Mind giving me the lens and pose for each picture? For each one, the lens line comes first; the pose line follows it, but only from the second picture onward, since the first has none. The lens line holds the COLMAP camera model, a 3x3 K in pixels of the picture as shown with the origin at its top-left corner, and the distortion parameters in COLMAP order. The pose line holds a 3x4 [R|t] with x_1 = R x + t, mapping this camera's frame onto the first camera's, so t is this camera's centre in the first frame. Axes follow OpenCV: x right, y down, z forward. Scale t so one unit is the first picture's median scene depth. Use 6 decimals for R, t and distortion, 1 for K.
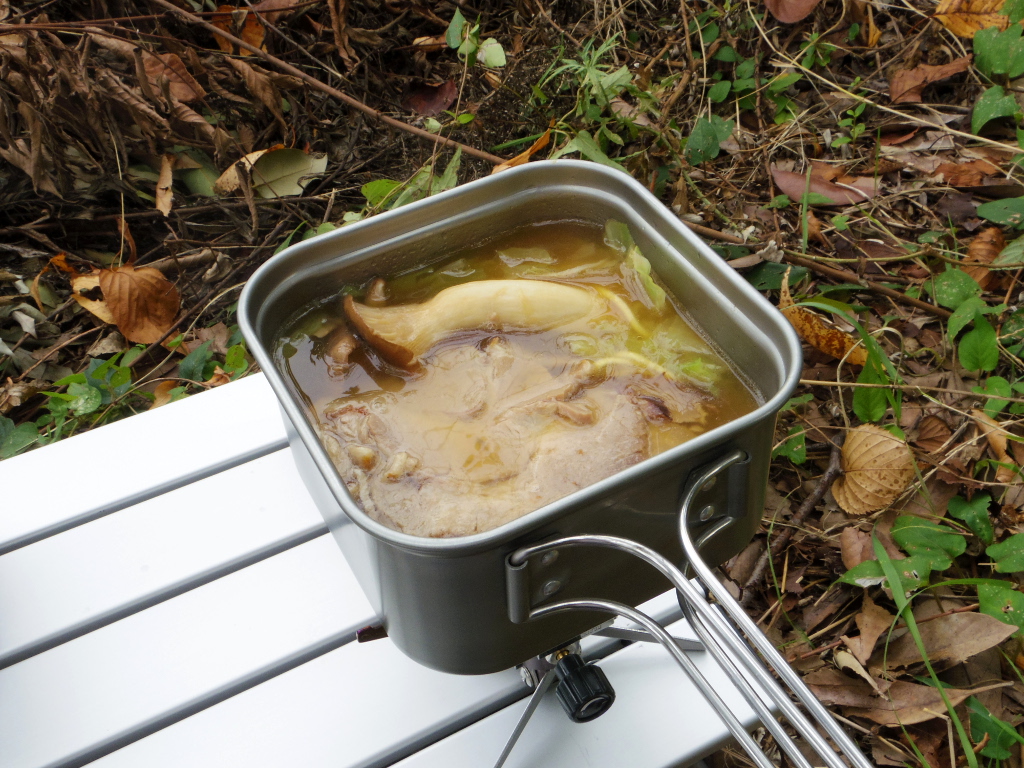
lens RADIAL K [[1204.7, 0, 524.1], [0, 1204.7, 399.7], [0, 0, 1]] dist [0.009718, 0.000000]
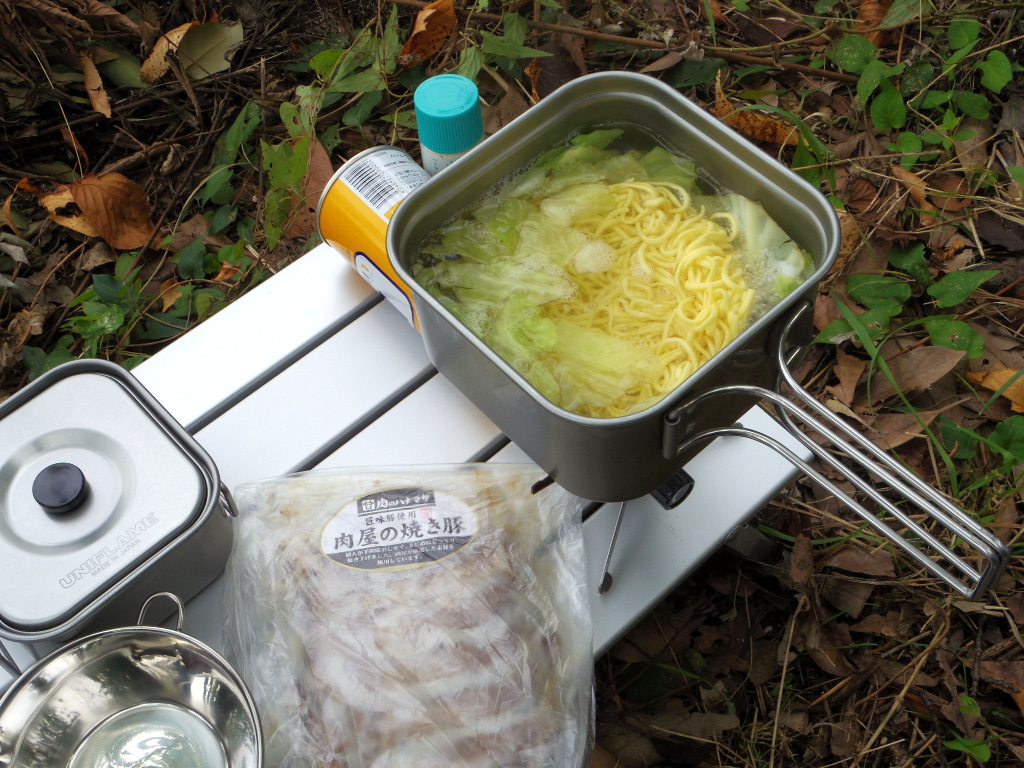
lens RADIAL K [[1281.0, 0, 520.9], [0, 1281.0, 398.2], [0, 0, 1]] dist [0.009473, 0.000000]
pose [[0.971276, -0.213525, 0.105022, -0.123092], [0.188284, 0.959508, 0.209509, -0.086067], [-0.145505, -0.183717, 0.972150, -0.147807]]
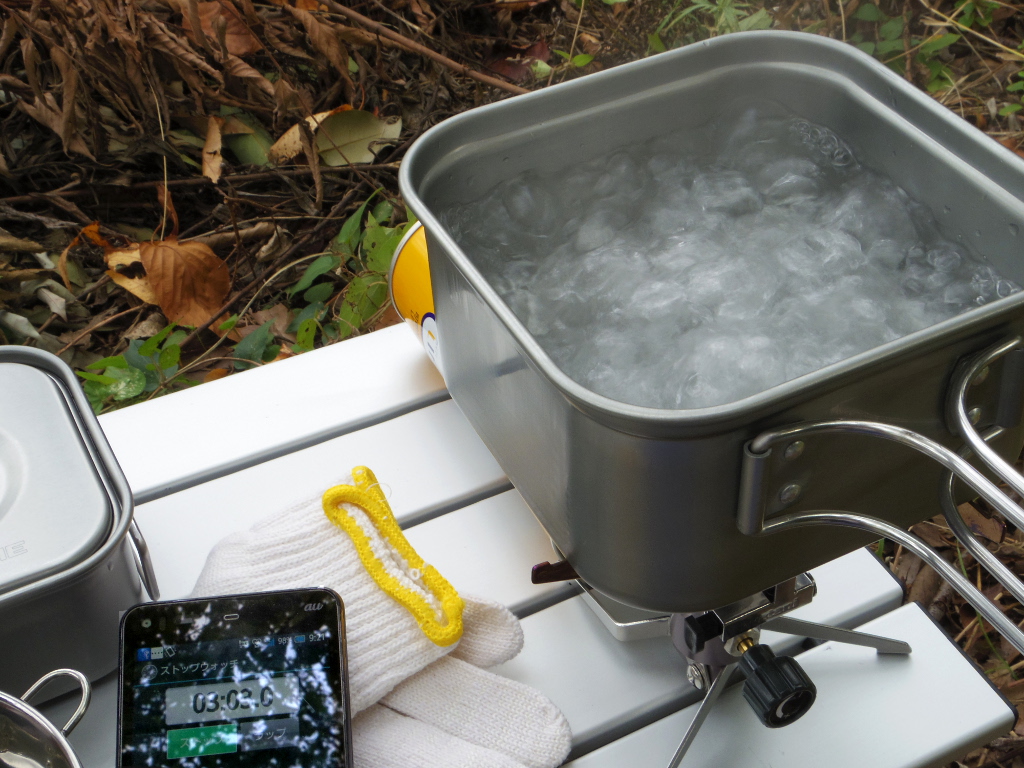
lens RADIAL K [[1437.8, 0, 521.8], [0, 1437.8, 401.1], [0, 0, 1]] dist [0.007260, 0.000000]
pose [[0.999633, 0.013174, -0.023680, -0.055191], [-0.014669, 0.997835, -0.064104, 0.062182], [0.022784, 0.064427, 0.997662, 0.005070]]
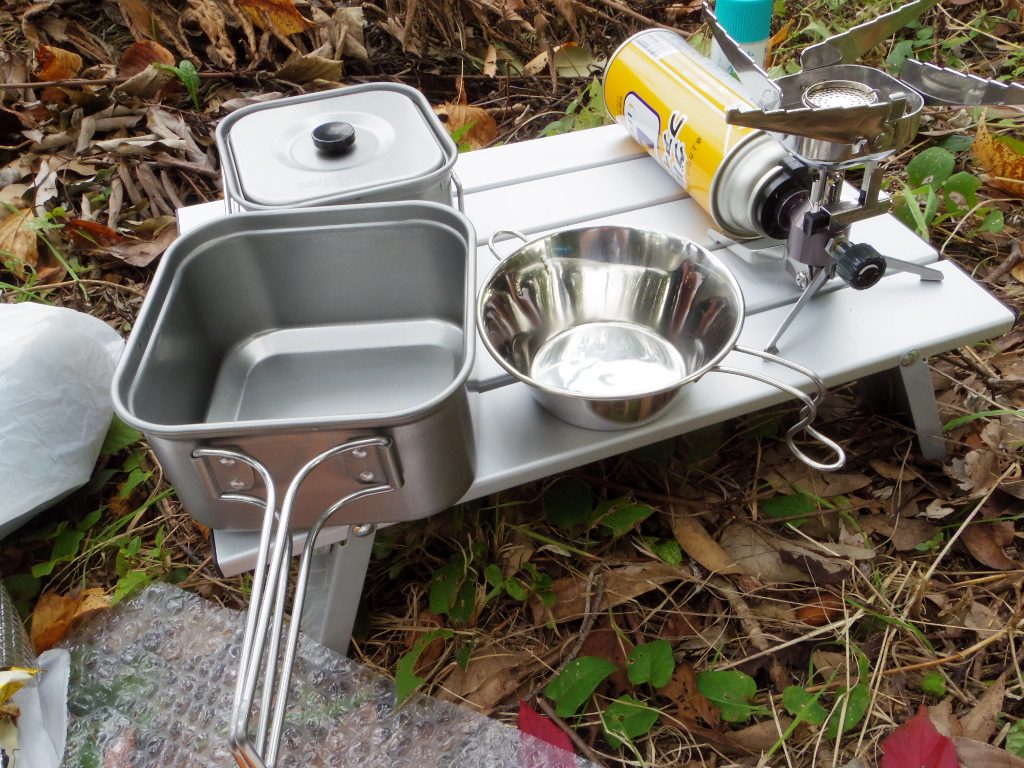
lens RADIAL K [[898.7, 0, 519.5], [0, 898.7, 397.9], [0, 0, 1]] dist [0.013531, -0.000516]
pose [[0.986790, 0.116669, -0.112400, -0.107896], [-0.124393, 0.990146, -0.064327, 0.269766], [0.103787, 0.077459, 0.991579, 0.015456]]
